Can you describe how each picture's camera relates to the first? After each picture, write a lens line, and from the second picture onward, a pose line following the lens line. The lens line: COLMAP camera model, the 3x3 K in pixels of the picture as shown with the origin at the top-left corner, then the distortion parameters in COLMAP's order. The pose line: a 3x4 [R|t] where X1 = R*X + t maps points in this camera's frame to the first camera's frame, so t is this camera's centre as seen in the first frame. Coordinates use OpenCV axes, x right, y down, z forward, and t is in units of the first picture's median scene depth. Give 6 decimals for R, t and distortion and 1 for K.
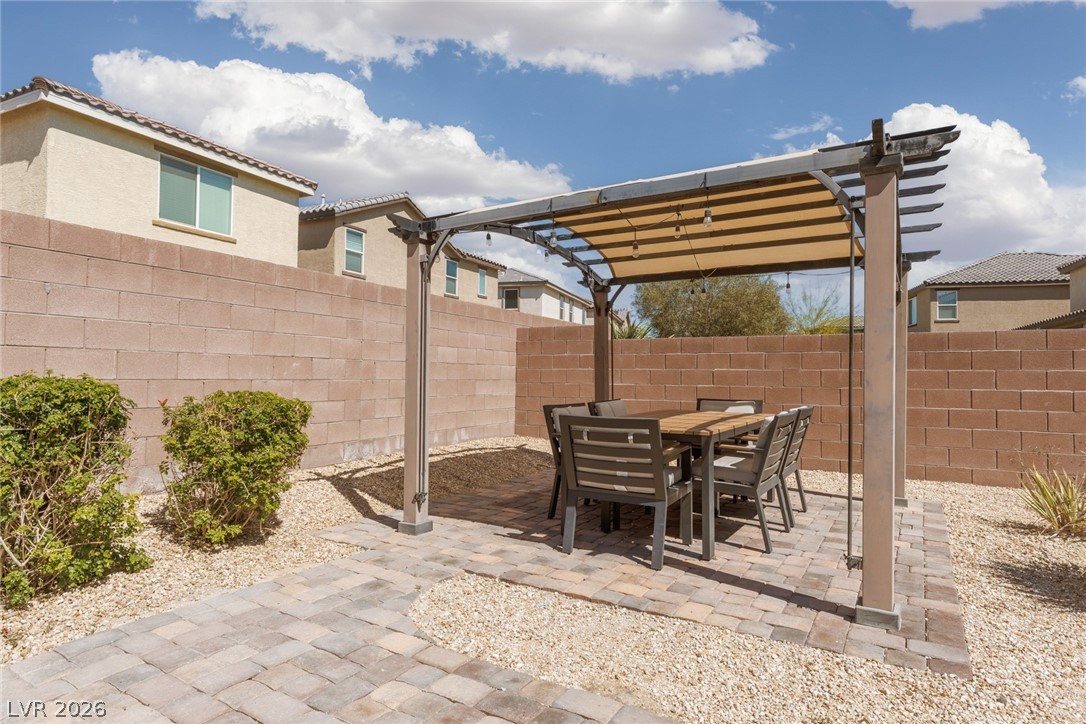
lens RADIAL K [[608.1, 0, 543.0], [0, 608.1, 362.0], [0, 0, 1]] dist [0.004429, 0.001294]
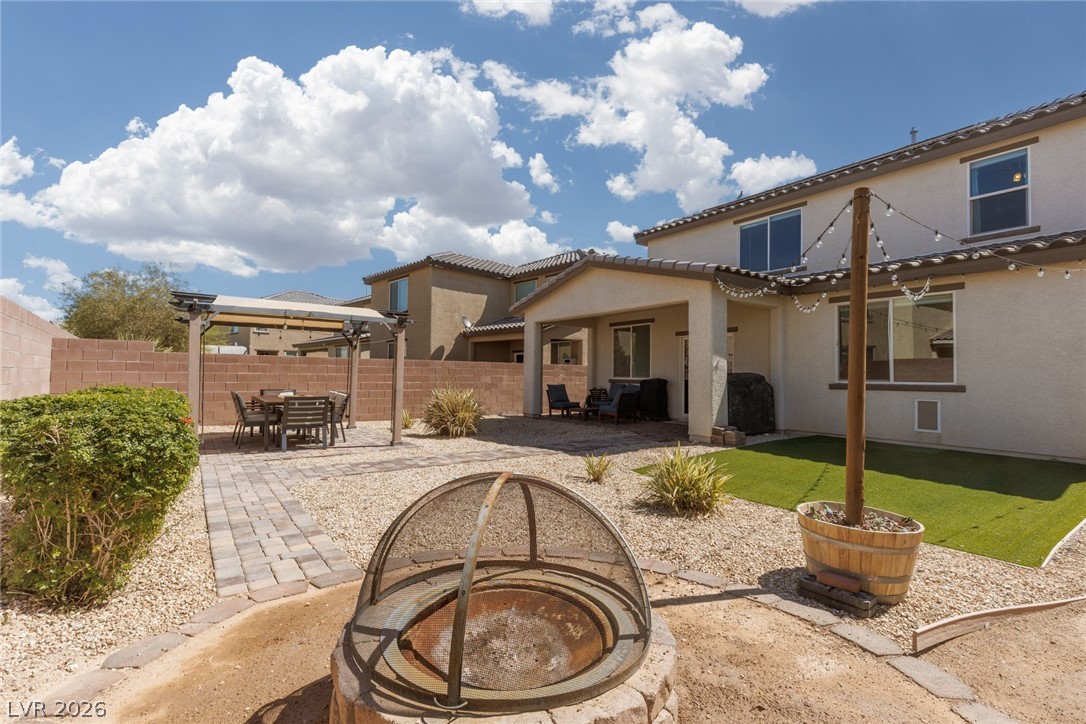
lens RADIAL K [[492.6, 0, 549.5], [0, 492.6, 364.8], [0, 0, 1]] dist [0.000778, 0.000460]
pose [[0.382422, 0.014829, 0.923869, -0.594304], [-0.031338, 0.999504, -0.003071, -0.030601], [-0.923456, -0.027777, 0.382697, -0.321430]]
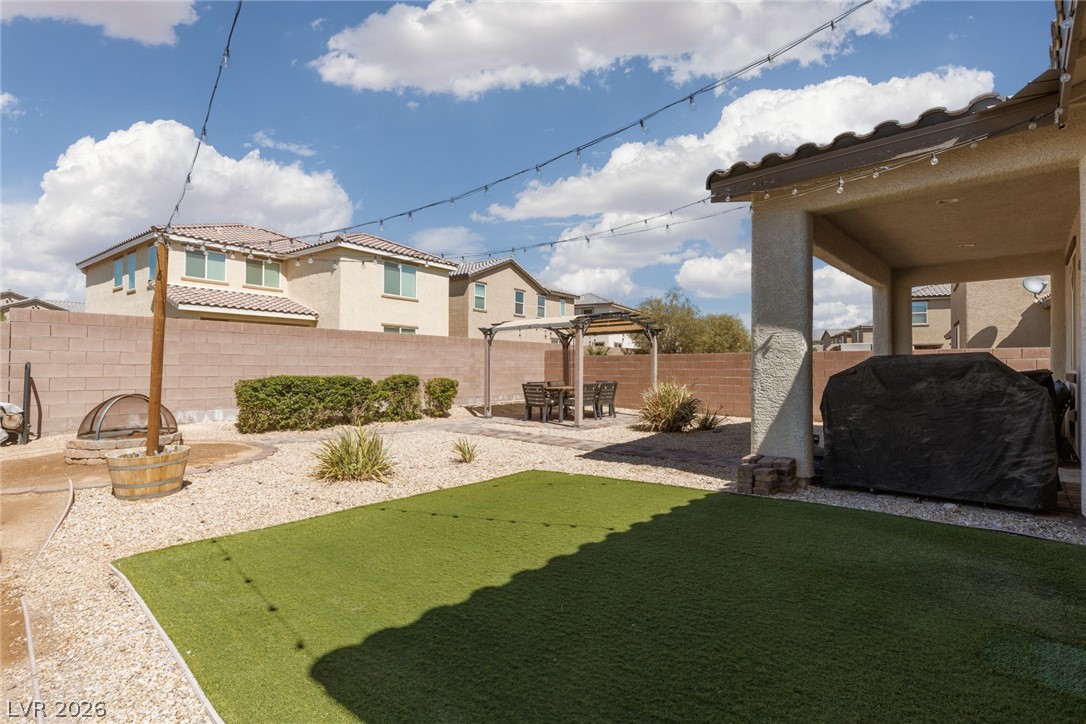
lens RADIAL K [[517.8, 0, 543.0], [0, 517.8, 362.0], [0, 0, 1]] dist [-0.000192, -0.000549]
pose [[0.980923, -0.009784, -0.194150, 0.318740], [0.011902, 0.999882, 0.009746, -0.031643], [0.194032, -0.011870, 0.980923, -0.863294]]
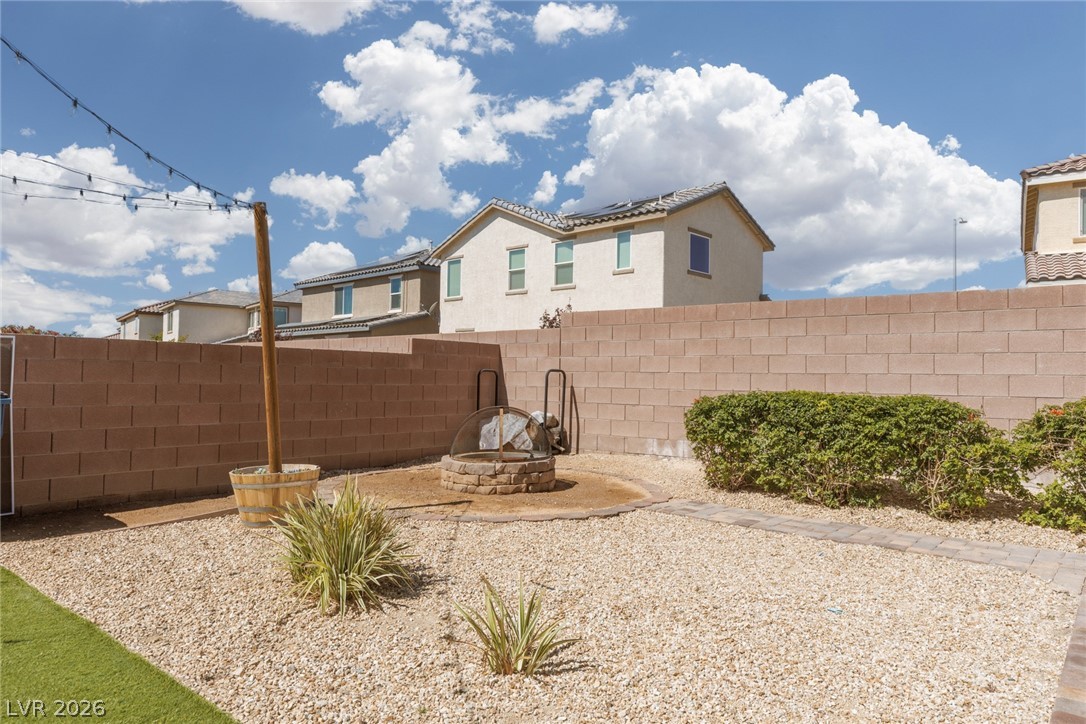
lens RADIAL K [[699.5, 0, 543.0], [0, 699.5, 362.0], [0, 0, 1]] dist [0.003841, -0.000079]
pose [[-0.150856, -0.040657, -0.987719, 0.376506], [0.006928, 0.999086, -0.042184, -0.000774], [0.988531, -0.013207, -0.150437, -0.063101]]
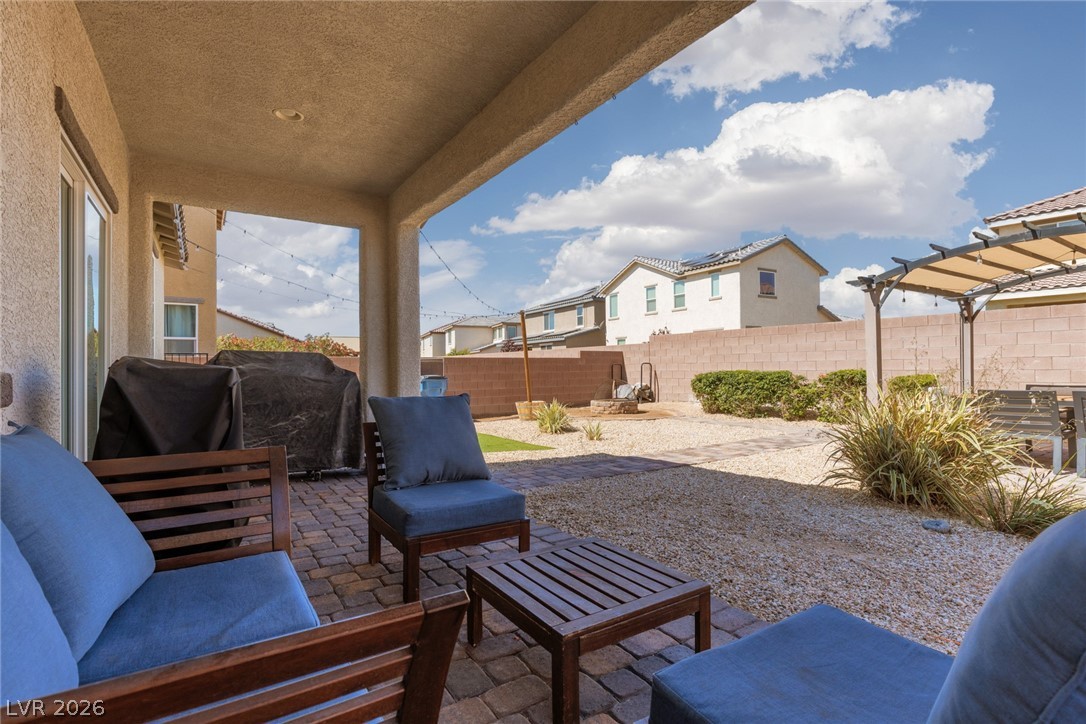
lens RADIAL K [[513.6, 0, 544.1], [0, 513.6, 363.7], [0, 0, 1]] dist [-0.002031, -0.000246]
pose [[-0.427434, -0.014471, -0.903931, 0.965027], [0.028933, 0.999141, -0.029676, 0.008517], [0.903584, -0.038838, -0.426648, 0.203075]]
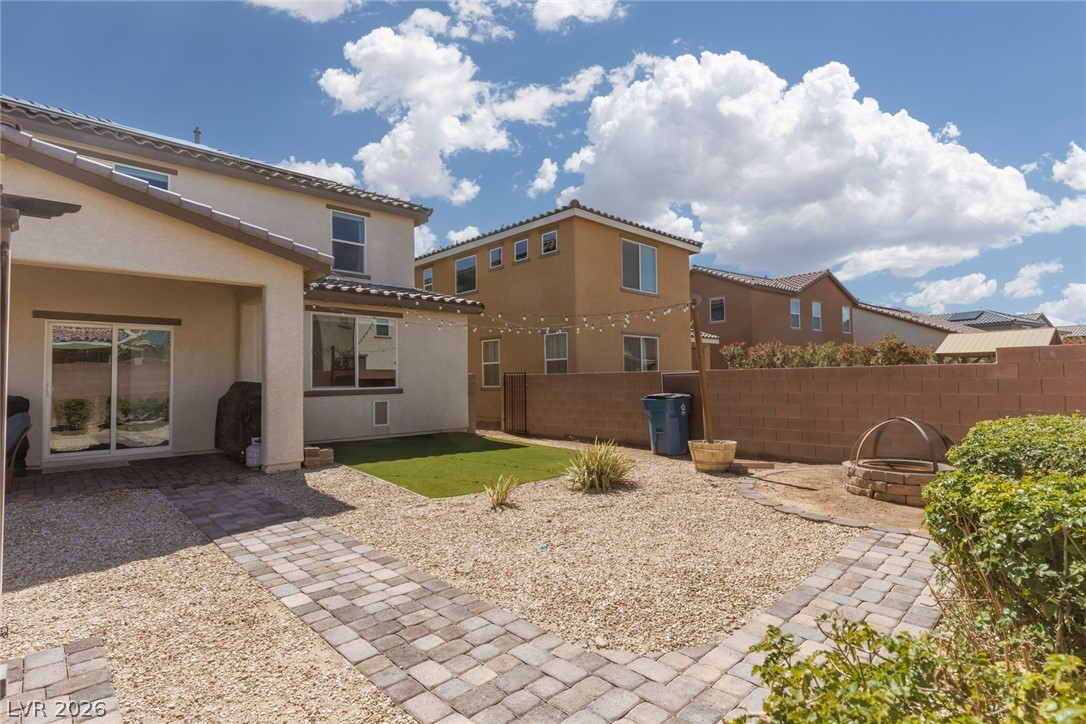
lens RADIAL K [[518.8, 0, 546.6], [0, 518.8, 360.9], [0, 0, 1]] dist [-0.001806, -0.000183]
pose [[-0.967041, 0.010346, 0.254411, -0.158839], [-0.003876, 0.998460, -0.055337, -0.017587], [-0.254592, -0.054499, -0.965512, 0.490242]]
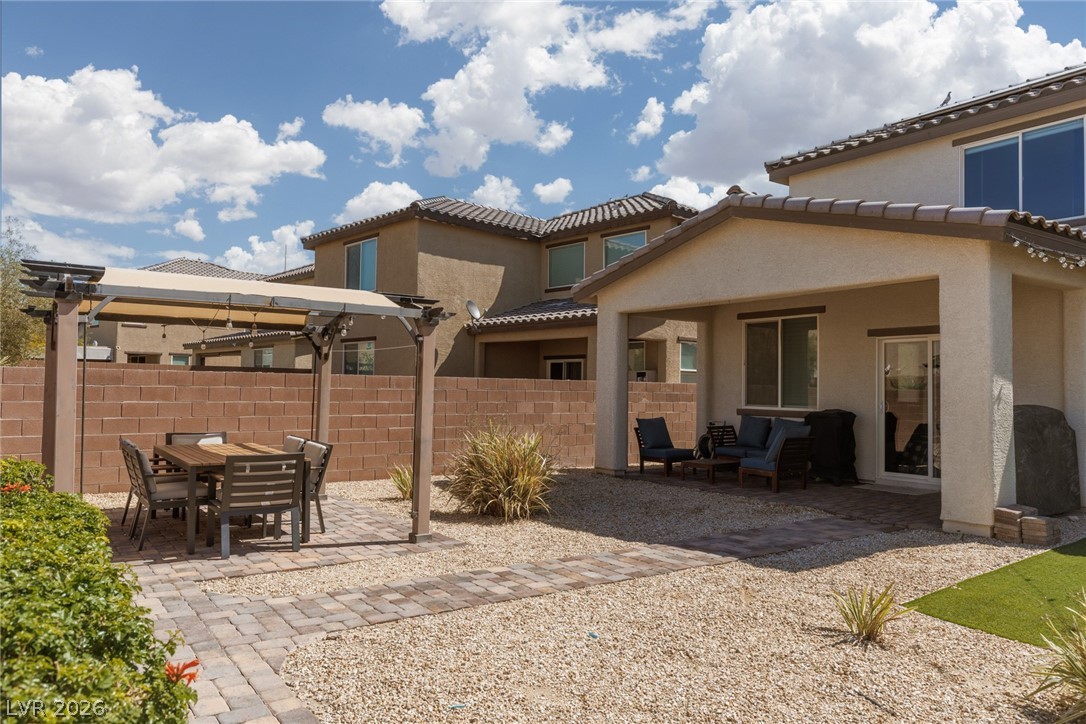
lens RADIAL K [[757.5, 0, 549.9], [0, 757.5, 363.2], [0, 0, 1]] dist [-0.003445, -0.000263]
pose [[0.398236, 0.027333, 0.916876, -0.510657], [-0.033281, 0.999328, -0.015336, -0.048237], [-0.916679, -0.024407, 0.398878, -0.130756]]
